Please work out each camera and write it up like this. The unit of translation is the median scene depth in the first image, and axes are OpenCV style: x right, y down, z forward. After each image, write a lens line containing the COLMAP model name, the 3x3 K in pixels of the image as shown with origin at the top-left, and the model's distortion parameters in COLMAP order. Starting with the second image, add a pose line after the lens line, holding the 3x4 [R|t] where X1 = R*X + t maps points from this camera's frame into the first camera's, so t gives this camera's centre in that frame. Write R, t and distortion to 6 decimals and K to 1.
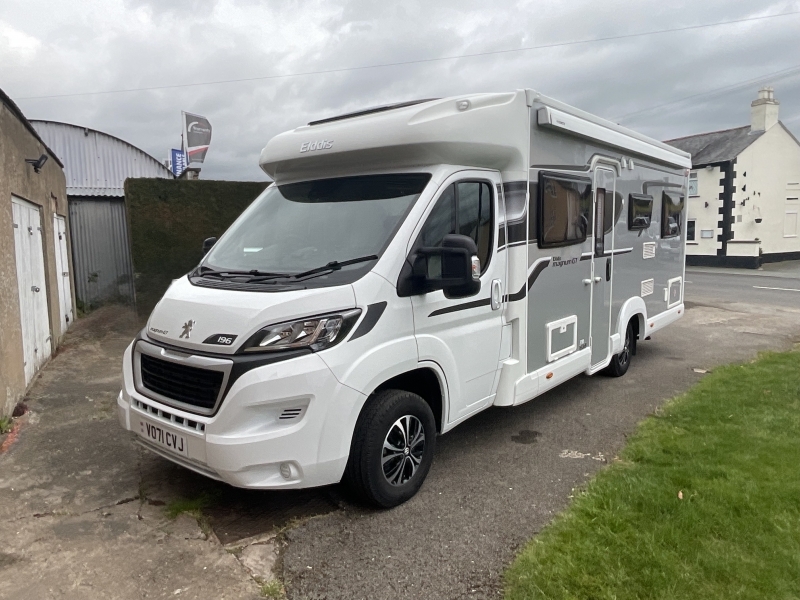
lens RADIAL K [[564.9, 0, 400.0], [0, 564.9, 300.0], [0, 0, 1]] dist [0.012739, -0.001681]
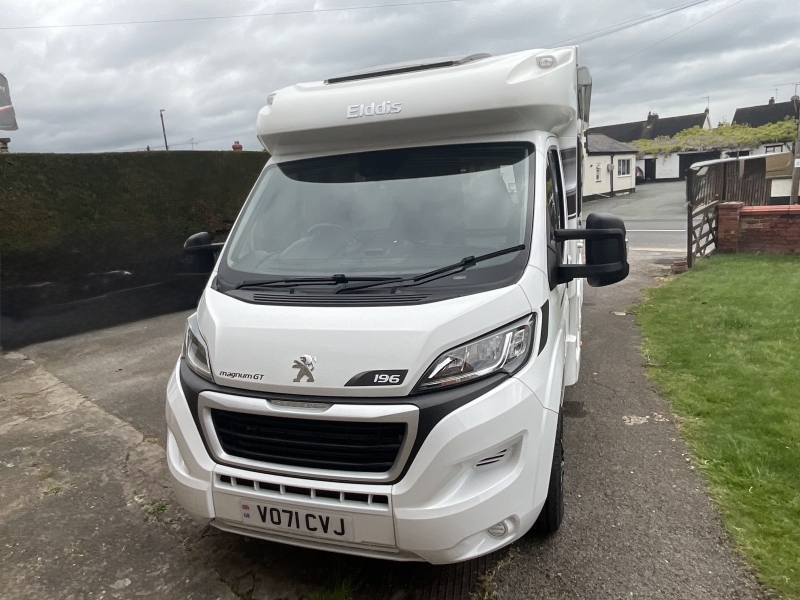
lens RADIAL K [[533.1, 0, 400.0], [0, 533.1, 300.0], [0, 0, 1]] dist [0.002046, 0.000099]
pose [[0.932616, -0.121822, 0.339687, -0.463967], [0.095946, 0.991124, 0.092025, -0.083700], [-0.347882, -0.053233, 0.936026, 0.309083]]
